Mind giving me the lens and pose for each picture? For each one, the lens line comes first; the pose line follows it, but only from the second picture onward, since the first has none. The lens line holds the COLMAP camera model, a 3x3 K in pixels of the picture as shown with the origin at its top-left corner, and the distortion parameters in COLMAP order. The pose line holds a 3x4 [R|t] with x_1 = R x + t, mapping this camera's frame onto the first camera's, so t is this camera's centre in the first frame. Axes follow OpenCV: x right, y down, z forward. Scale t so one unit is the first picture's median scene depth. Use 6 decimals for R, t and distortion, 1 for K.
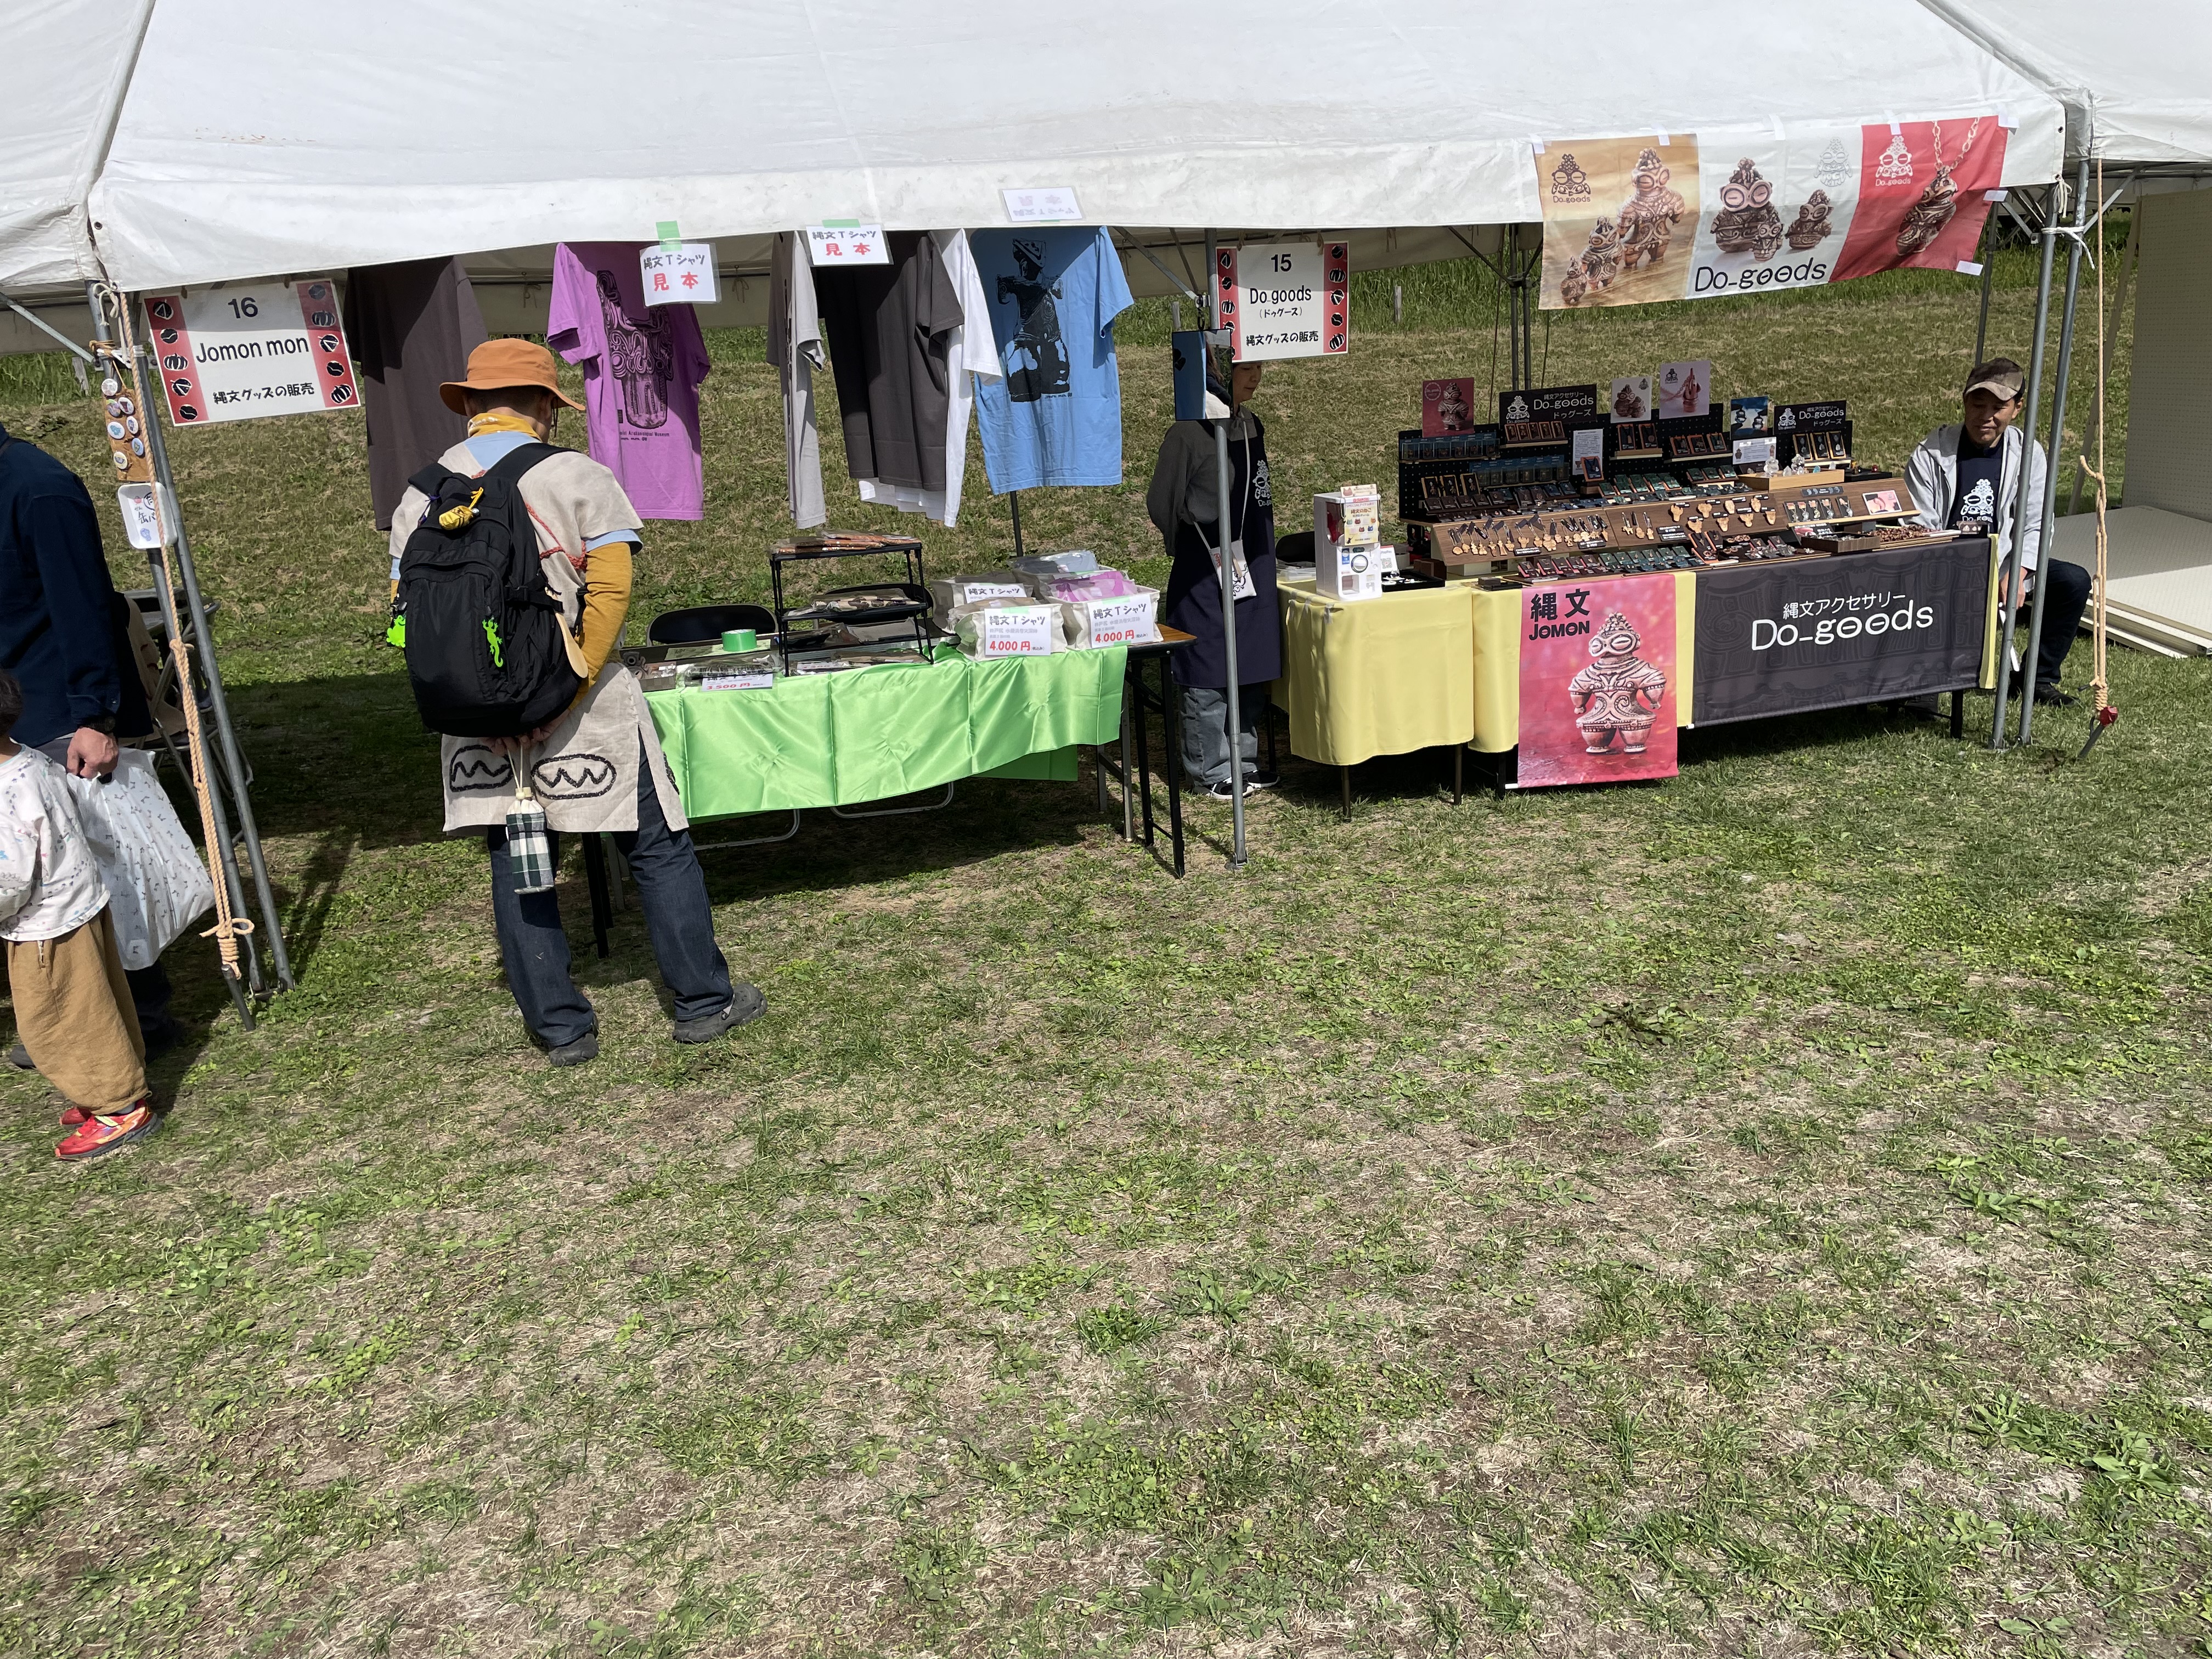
lens RADIAL K [[1649.2, 0, 1119.2], [0, 1649.2, 834.6], [0, 0, 1]] dist [0.081485, -0.104156]
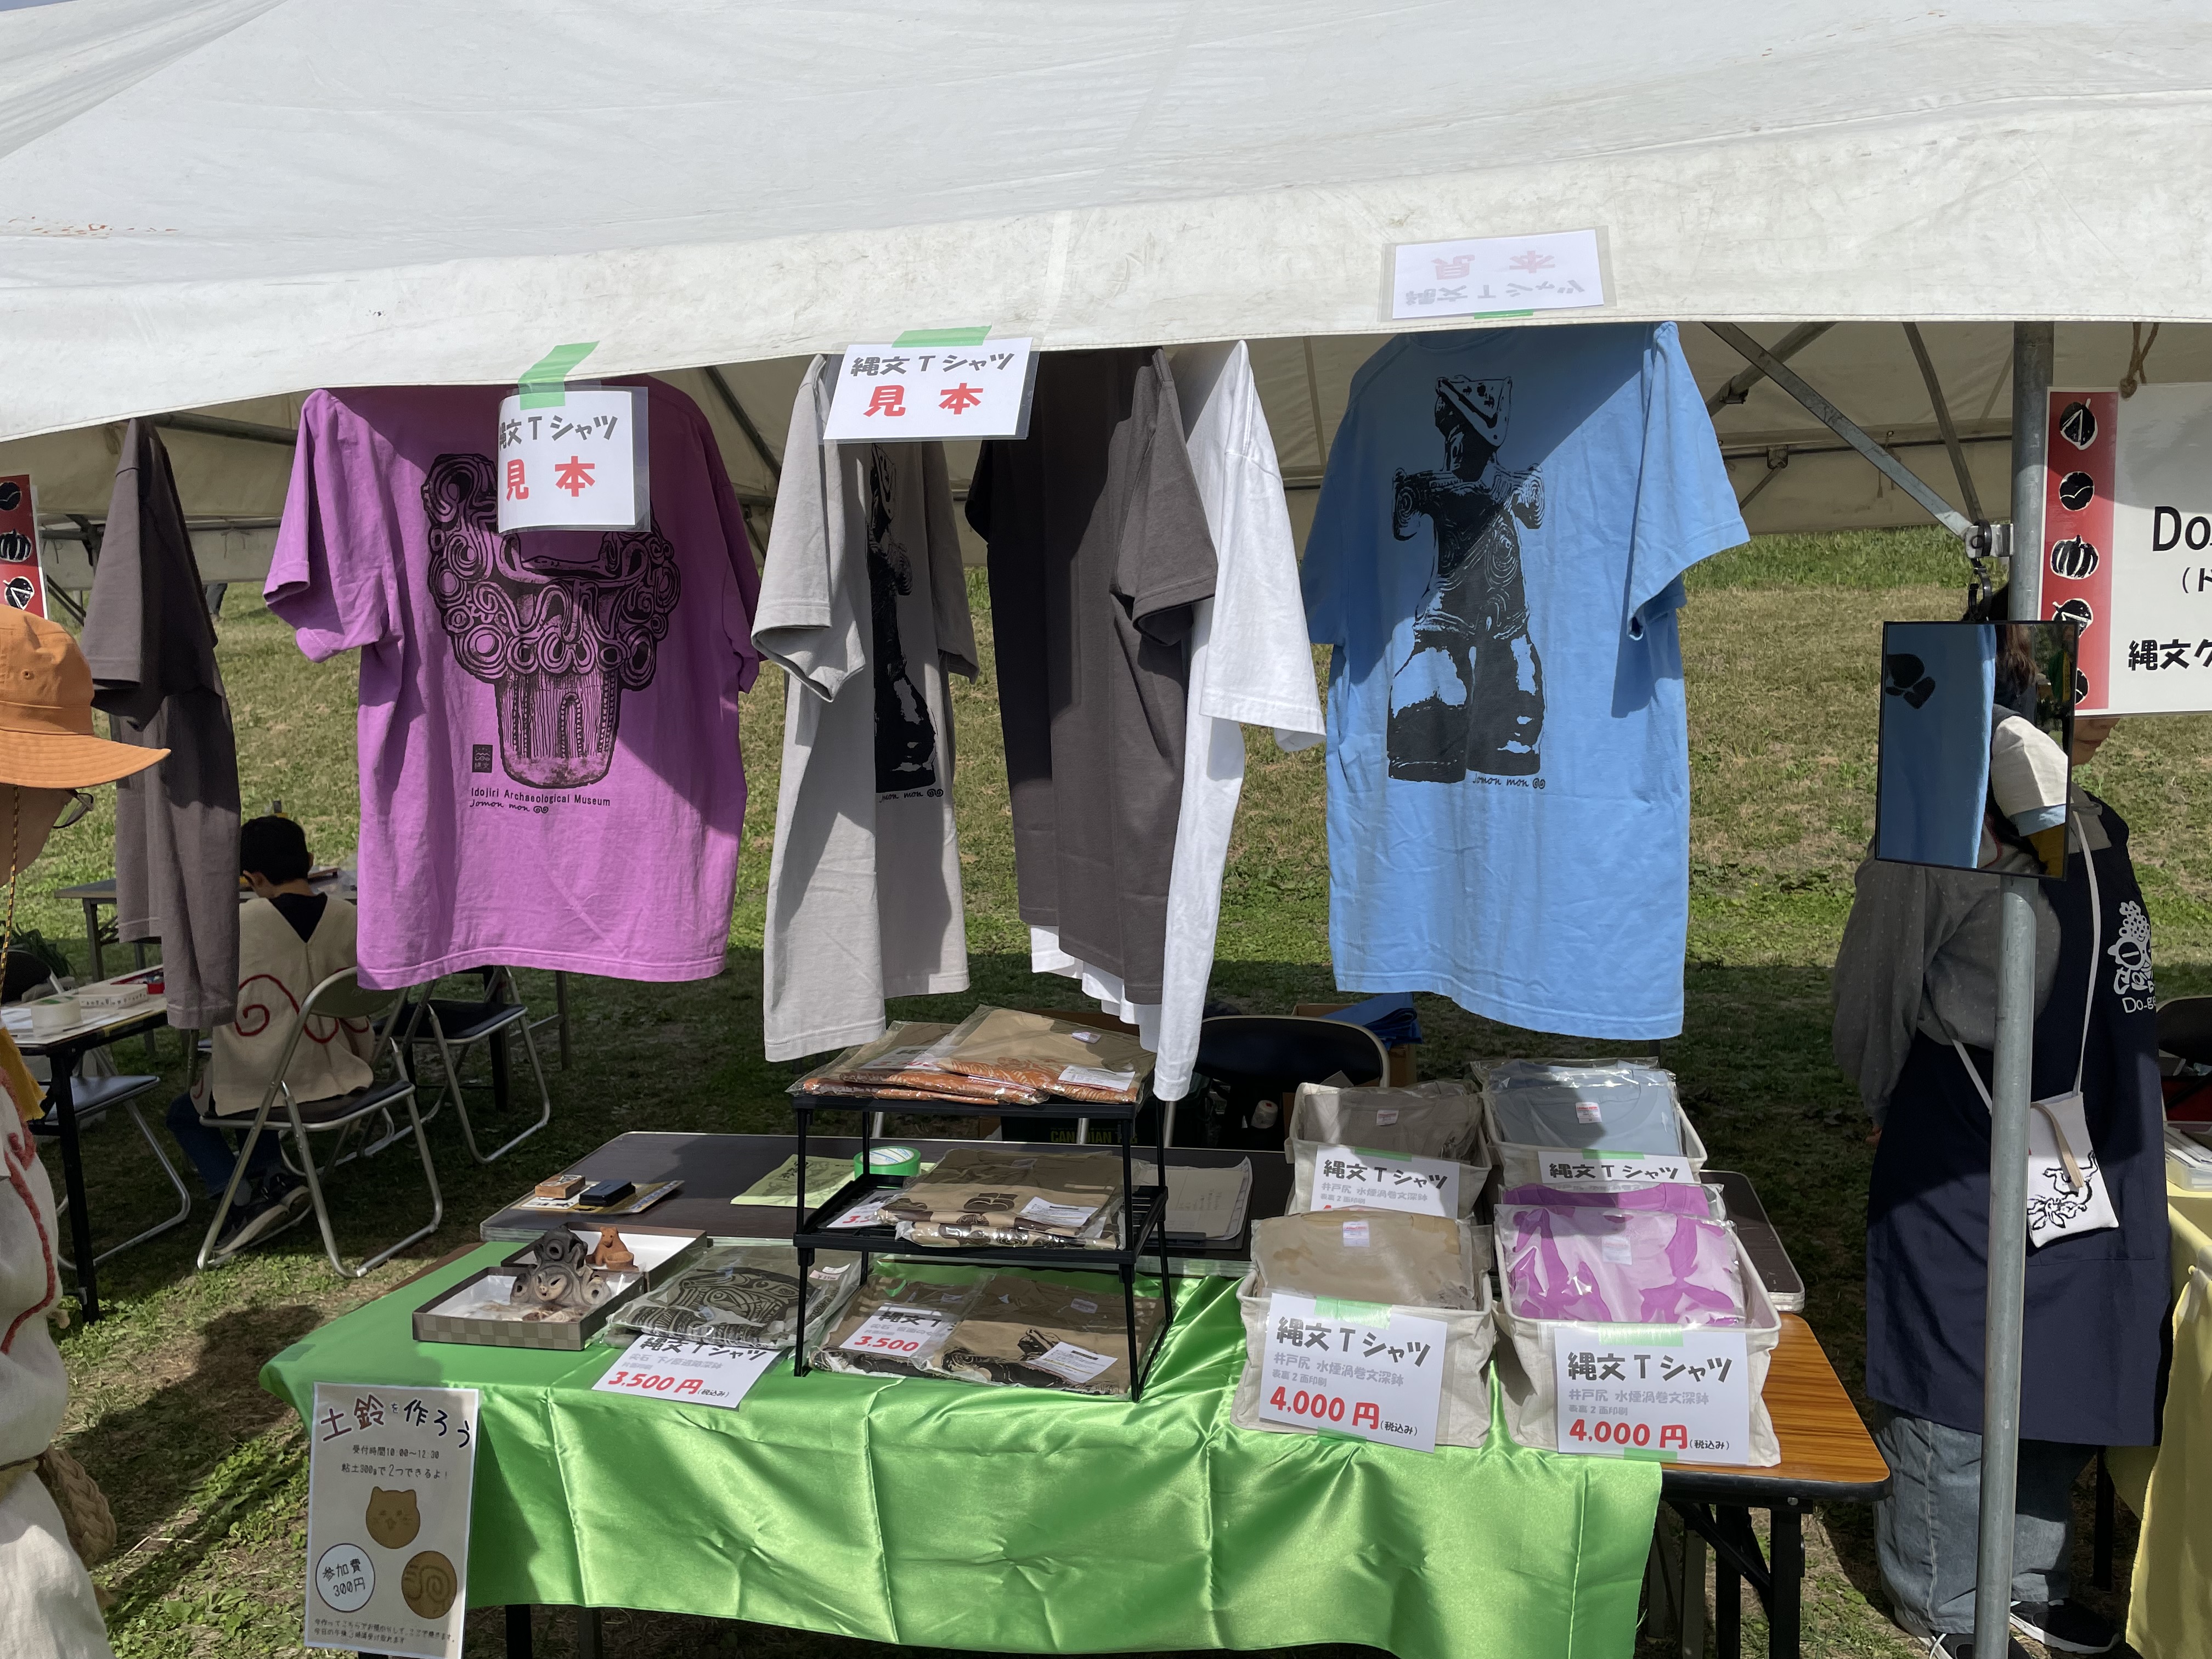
lens RADIAL K [[1649.2, 0, 1100.0], [0, 1649.2, 818.1], [0, 0, 1]] dist [0.081485, -0.104156]
pose [[0.896496, 0.090619, -0.433686, 0.042199], [-0.148763, 0.983599, -0.101991, -0.209167], [0.417331, 0.155951, 0.895273, 0.645716]]
